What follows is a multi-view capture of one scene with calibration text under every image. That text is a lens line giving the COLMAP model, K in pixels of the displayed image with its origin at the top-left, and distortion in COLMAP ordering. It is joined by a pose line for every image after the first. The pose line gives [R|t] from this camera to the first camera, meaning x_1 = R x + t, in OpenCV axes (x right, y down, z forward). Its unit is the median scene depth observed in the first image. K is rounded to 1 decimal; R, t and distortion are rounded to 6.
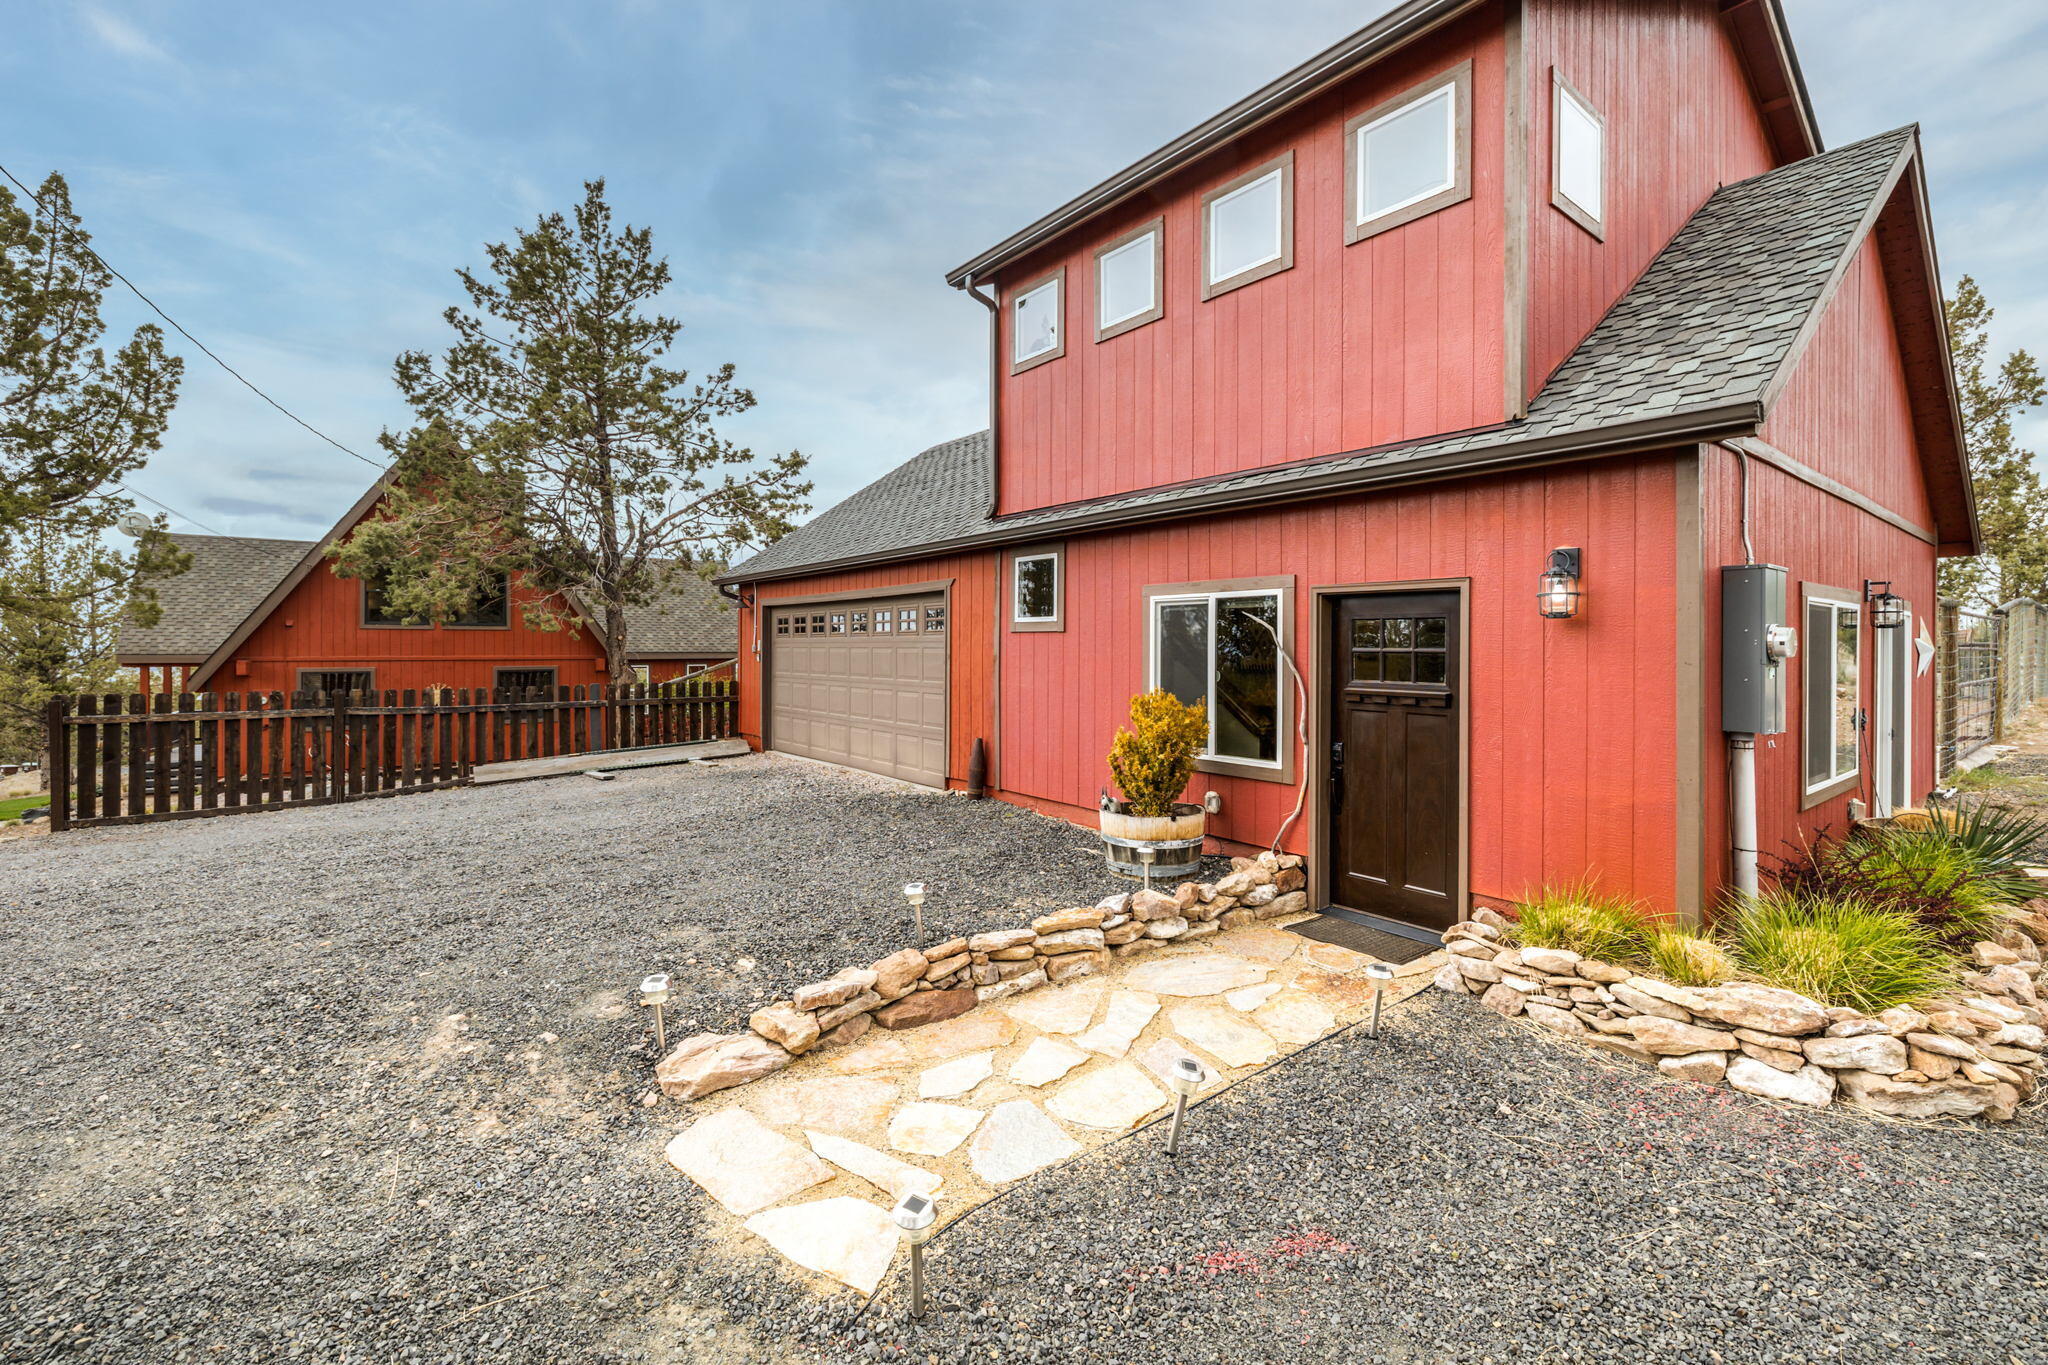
lens RADIAL K [[889.8, 0, 1019.7], [0, 889.8, 642.4], [0, 0, 1]] dist [0.002124, 0.000439]
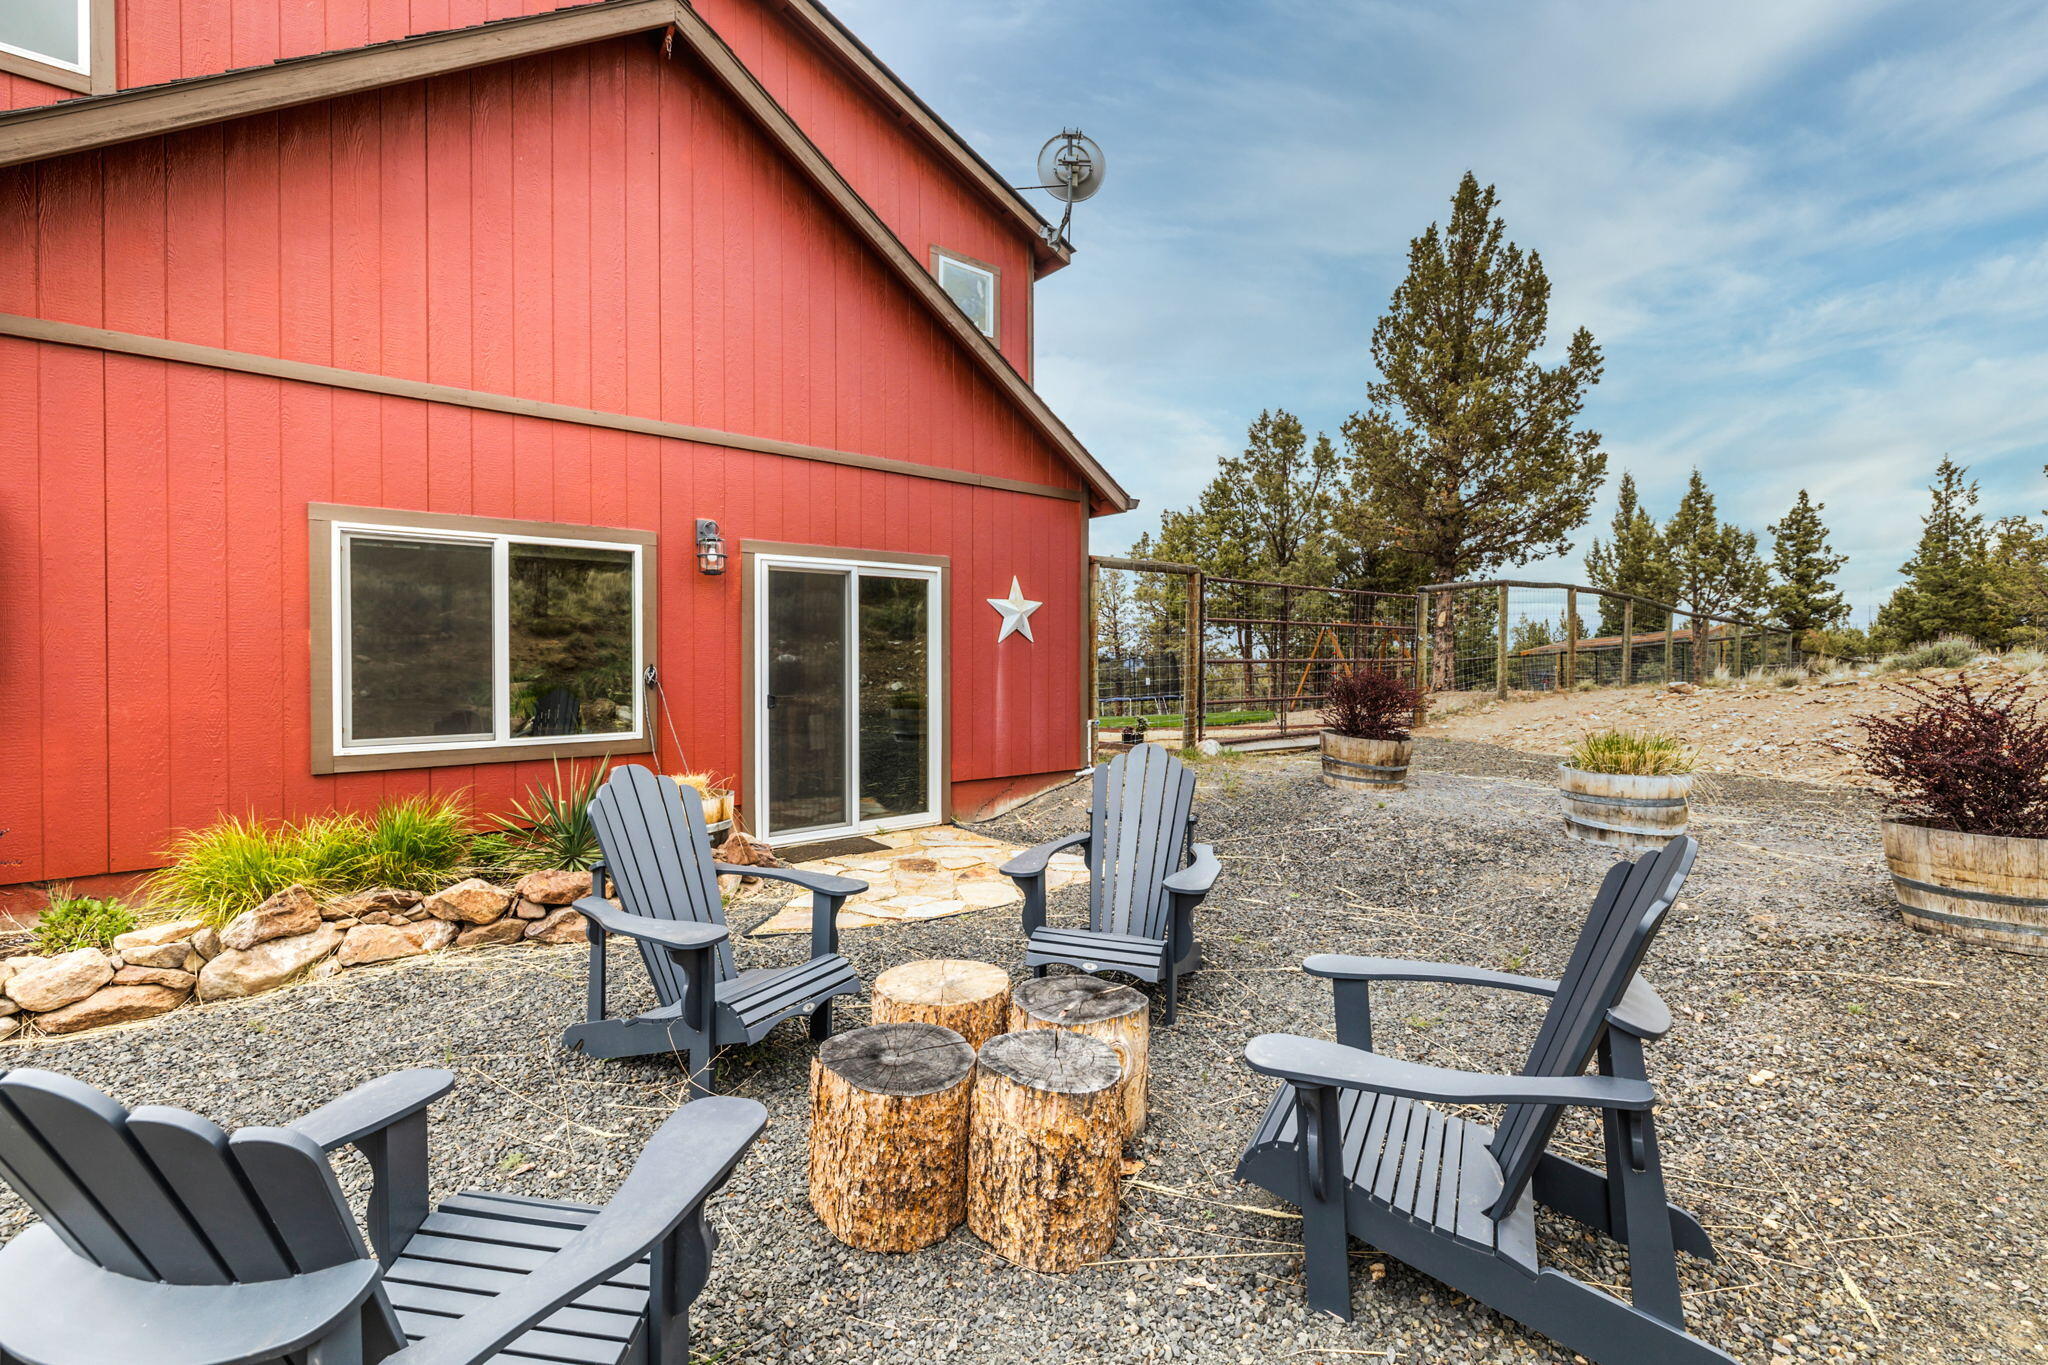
lens RADIAL K [[883.5, 0, 1020.0], [0, 883.5, 661.7], [0, 0, 1]] dist [0.002217, 0.000650]
pose [[0.999869, -0.005976, 0.015029, 1.429732], [0.005863, 0.999954, 0.007558, 0.073104], [-0.015073, -0.007469, 0.999858, 0.132656]]
